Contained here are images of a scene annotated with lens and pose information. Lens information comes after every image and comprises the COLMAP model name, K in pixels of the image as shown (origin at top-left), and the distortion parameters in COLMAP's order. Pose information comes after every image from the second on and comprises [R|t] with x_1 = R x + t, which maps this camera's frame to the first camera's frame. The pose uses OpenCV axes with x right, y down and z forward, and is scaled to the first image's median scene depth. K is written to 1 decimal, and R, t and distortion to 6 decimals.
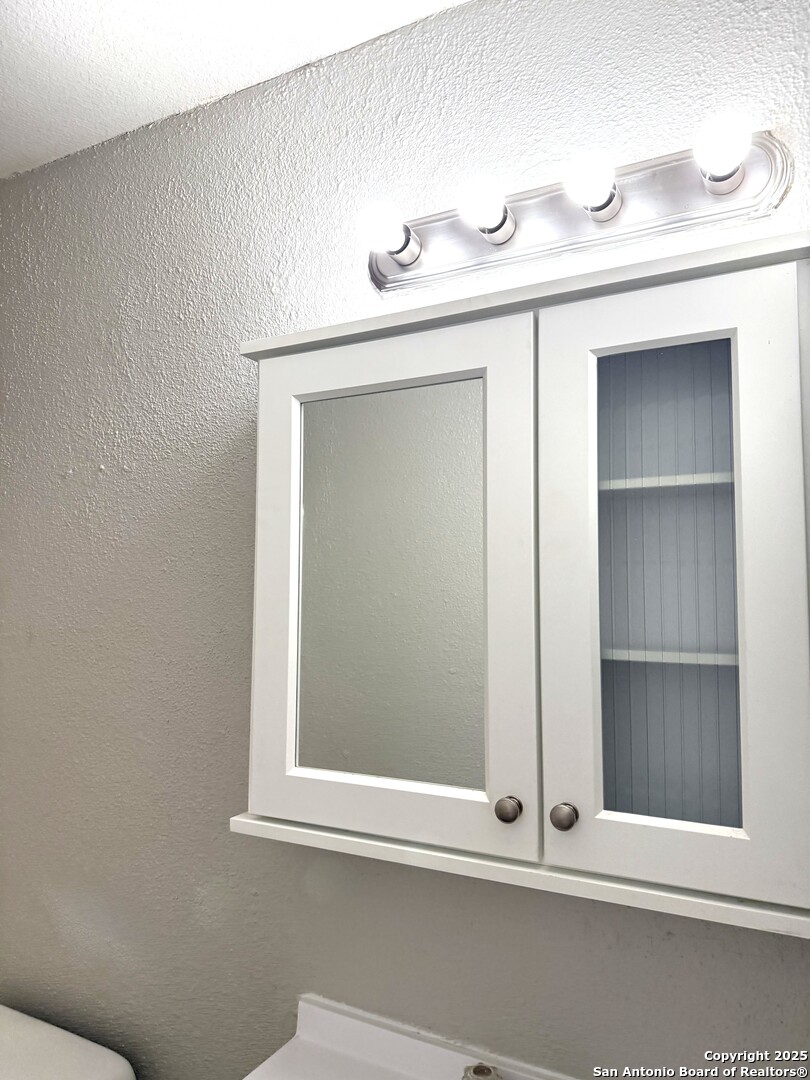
lens RADIAL K [[762.9, 0, 405.7], [0, 762.9, 539.6], [0, 0, 1]] dist [0.049880, -0.074773]
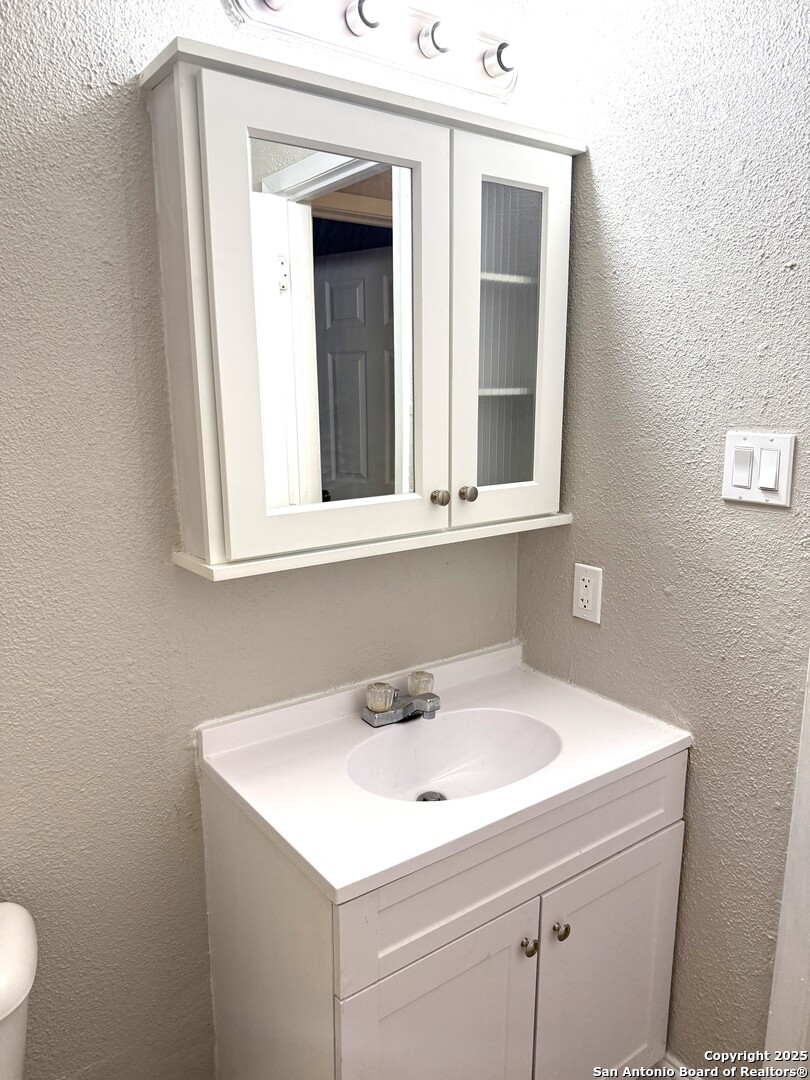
lens RADIAL K [[762.9, 0, 404.6], [0, 762.9, 542.2], [0, 0, 1]] dist [0.049880, -0.074773]
pose [[0.438720, -0.189759, 0.878360, -1.209065], [-0.054487, 0.970034, 0.236780, 0.086575], [-0.896970, -0.151739, 0.415234, 0.429760]]
